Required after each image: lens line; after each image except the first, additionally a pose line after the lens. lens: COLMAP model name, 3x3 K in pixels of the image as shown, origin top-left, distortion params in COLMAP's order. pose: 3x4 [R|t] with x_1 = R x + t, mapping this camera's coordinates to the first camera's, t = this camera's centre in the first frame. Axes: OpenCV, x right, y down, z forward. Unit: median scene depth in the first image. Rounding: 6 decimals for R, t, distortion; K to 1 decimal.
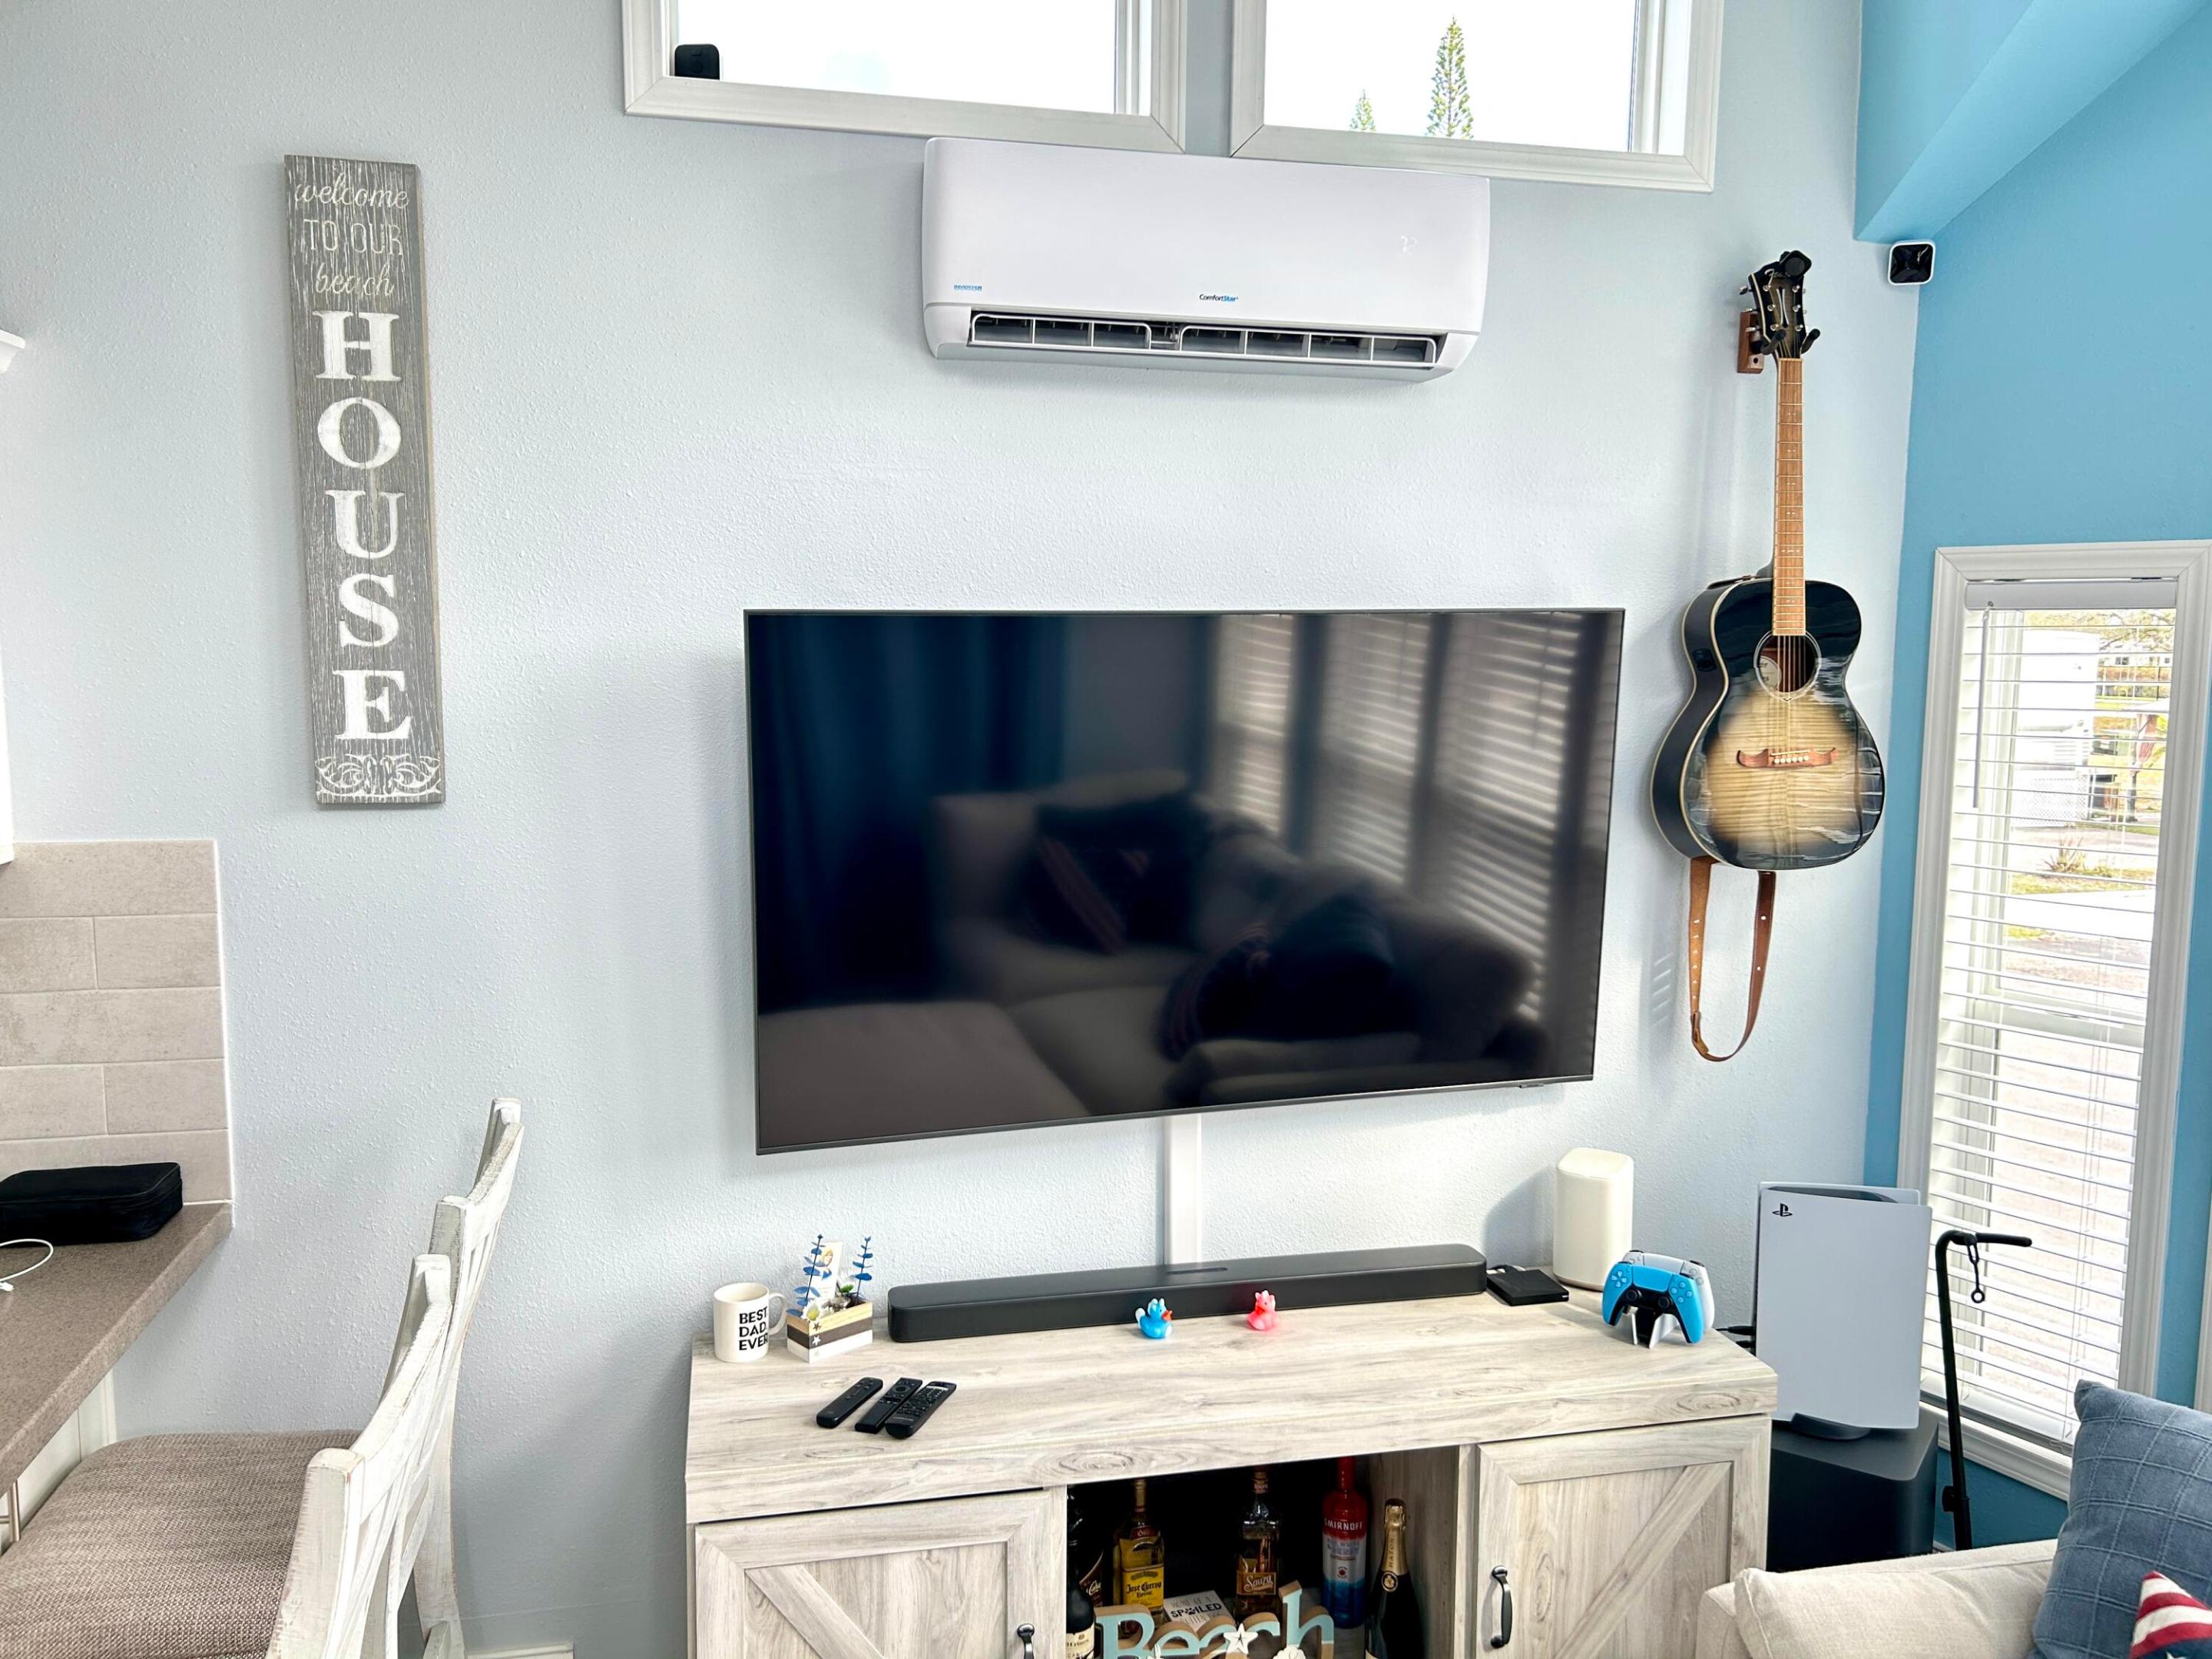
lens RADIAL K [[1667.8, 0, 1094.0], [0, 1667.8, 816.5], [0, 0, 1]] dist [0.044876, -0.046660]
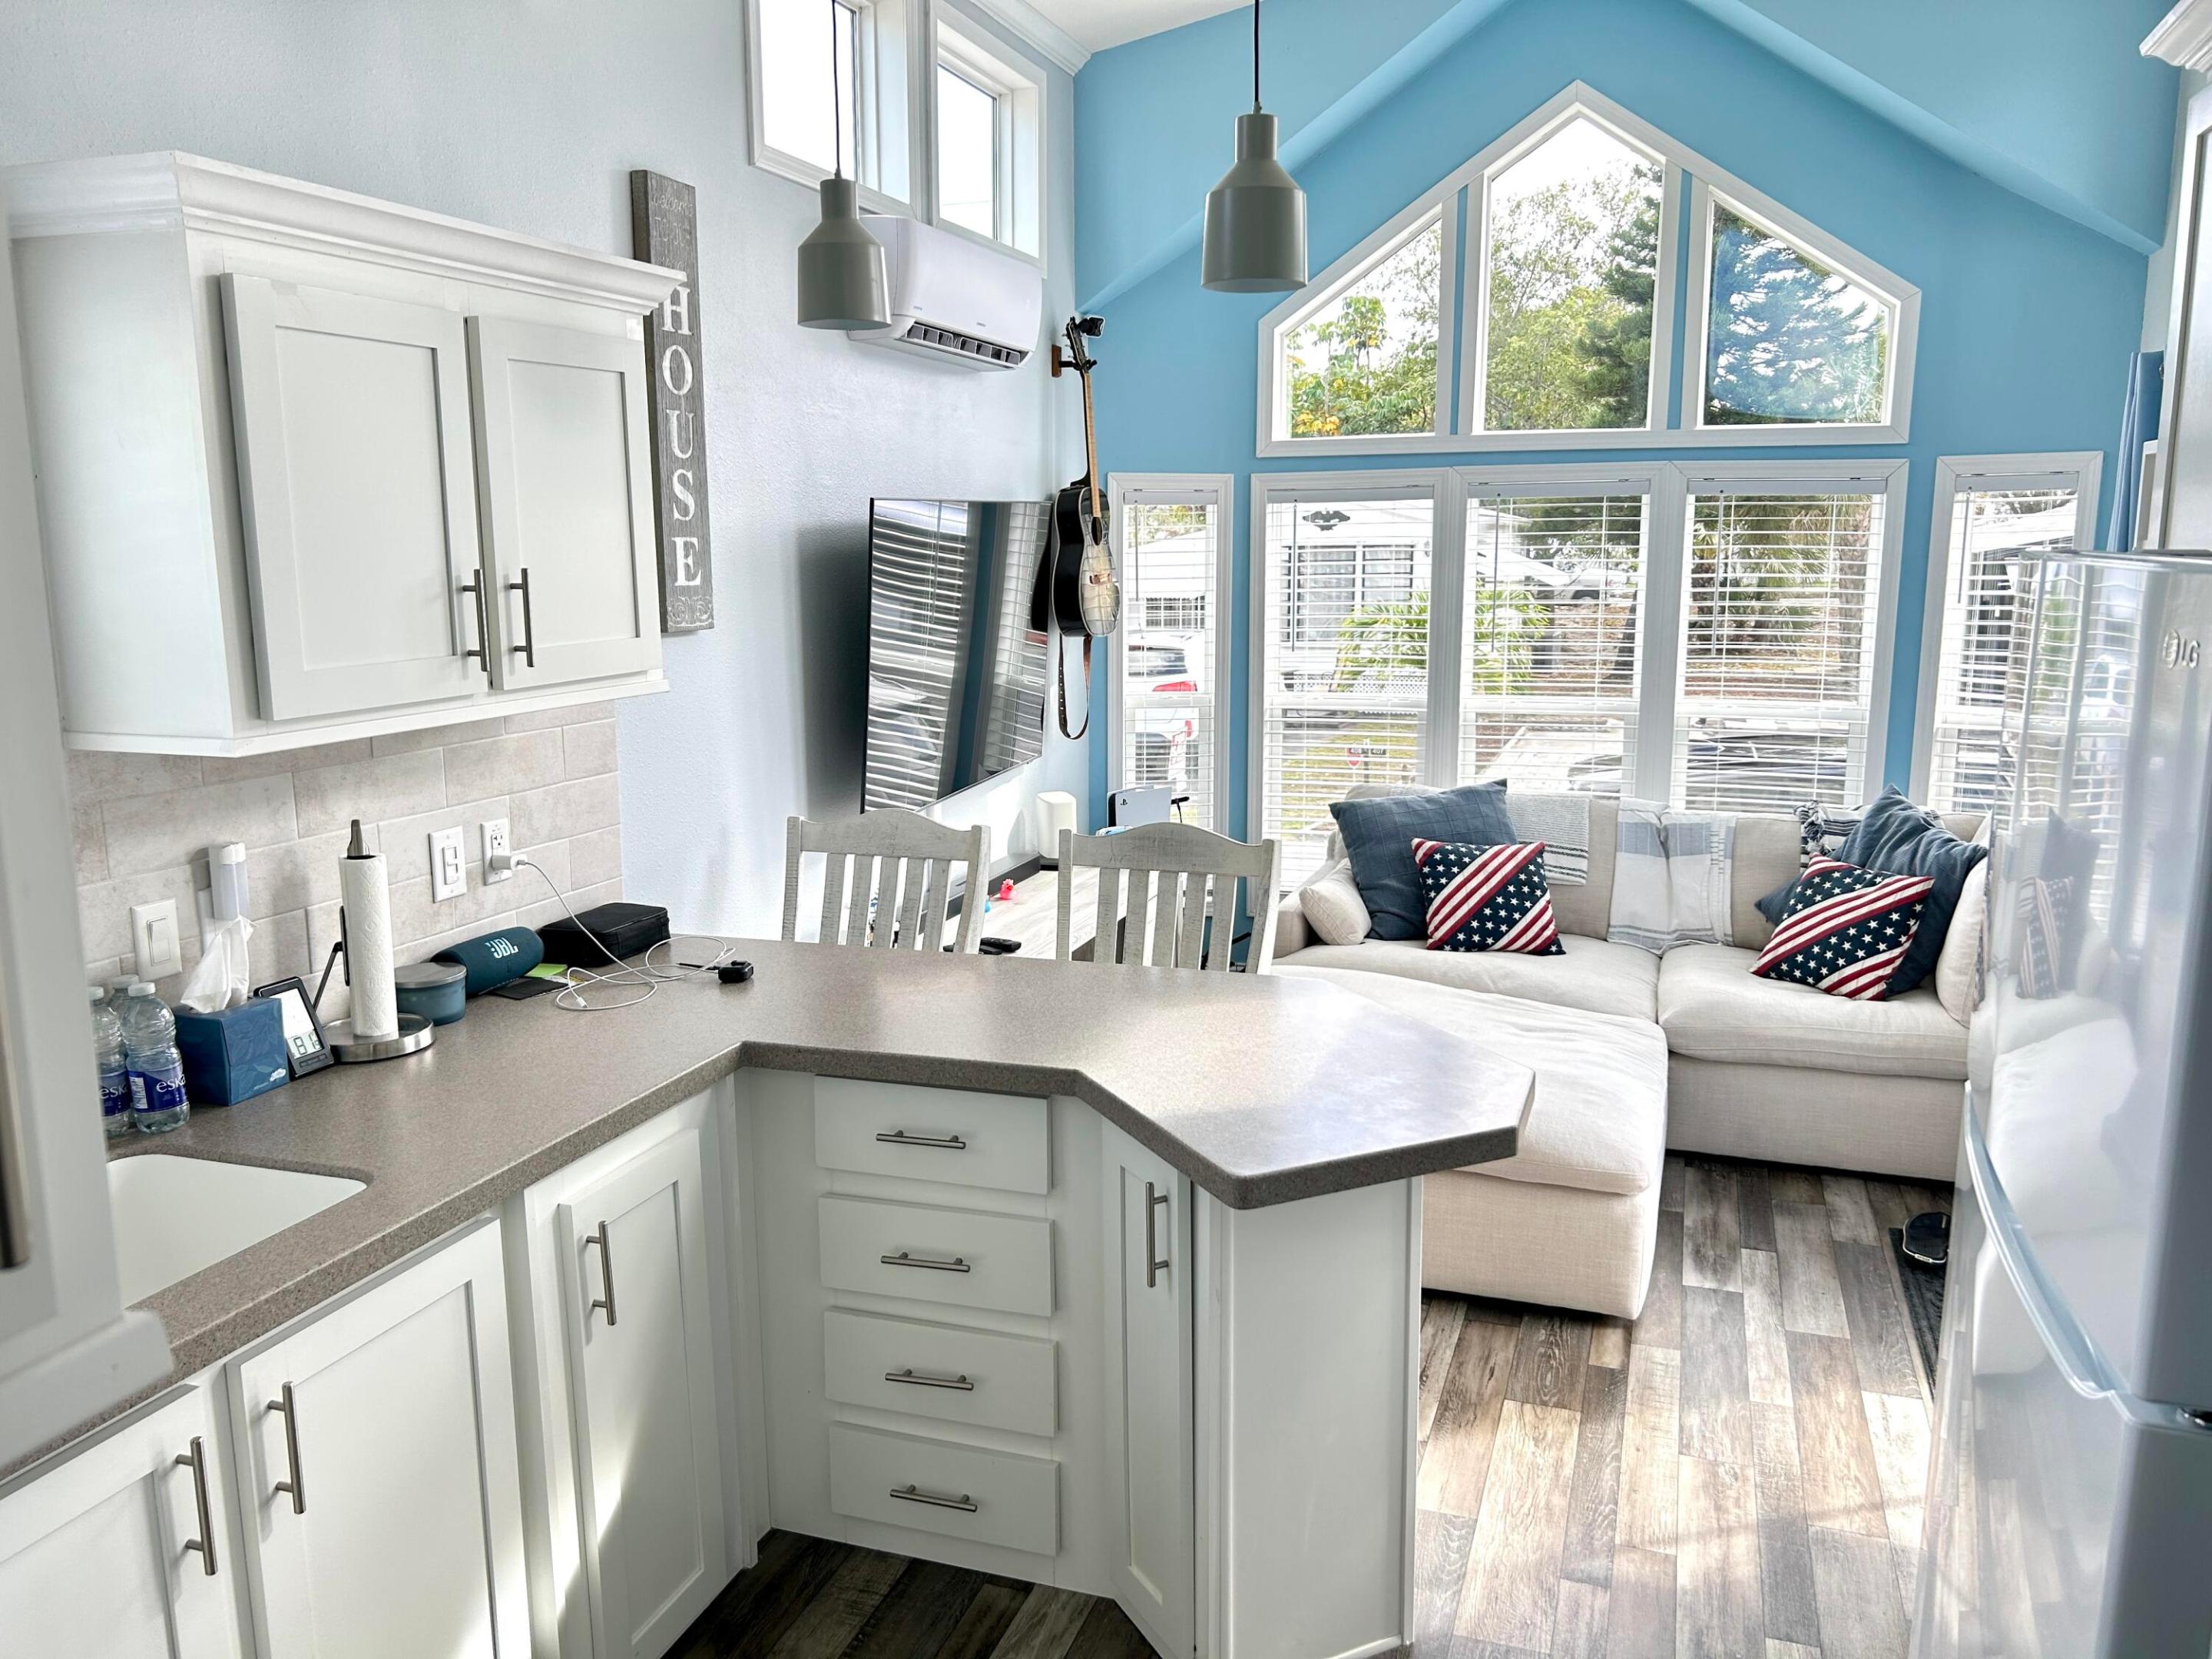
lens RADIAL K [[1667.8, 0, 1104.6], [0, 1667.8, 819.9], [0, 0, 1]] dist [0.044876, -0.046660]
pose [[0.532537, -0.155300, 0.832037, -1.480632], [0.101676, 0.987642, 0.119266, 0.017919], [-0.840277, 0.021085, 0.541747, -0.076229]]
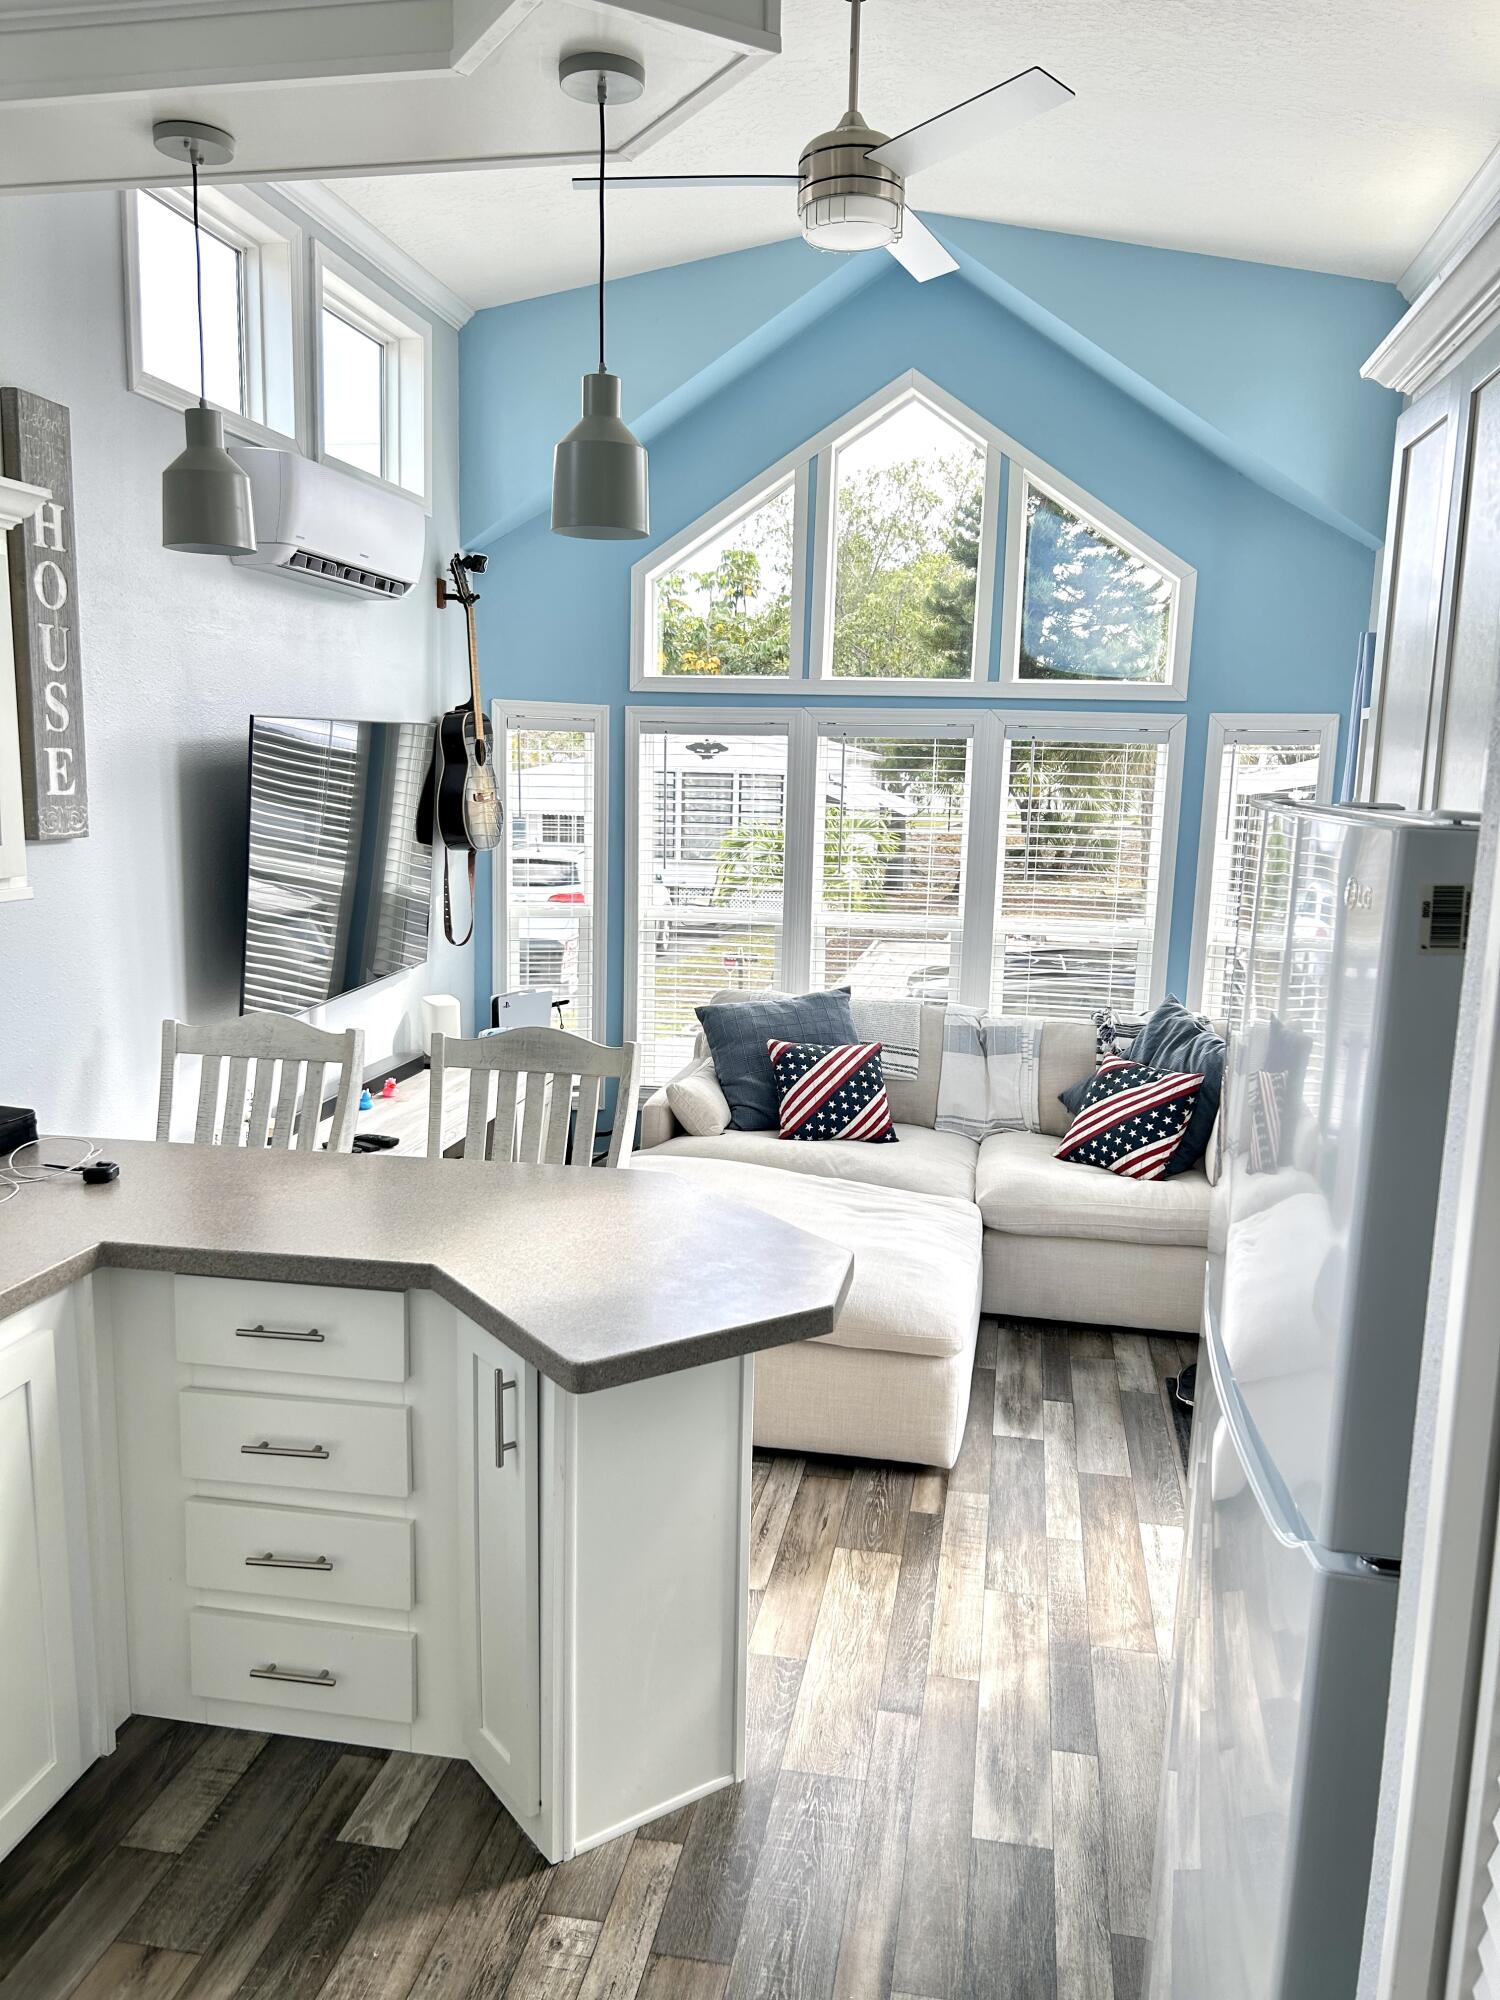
lens RADIAL K [[1508.0, 0, 747.7], [0, 1508.0, 1009.5], [0, 0, 1]] dist [0.044876, -0.046660]
pose [[0.397371, -0.149370, 0.905420, -1.443442], [0.078619, 0.988577, 0.128585, 0.016526], [-0.914284, 0.020087, 0.404575, -0.092247]]
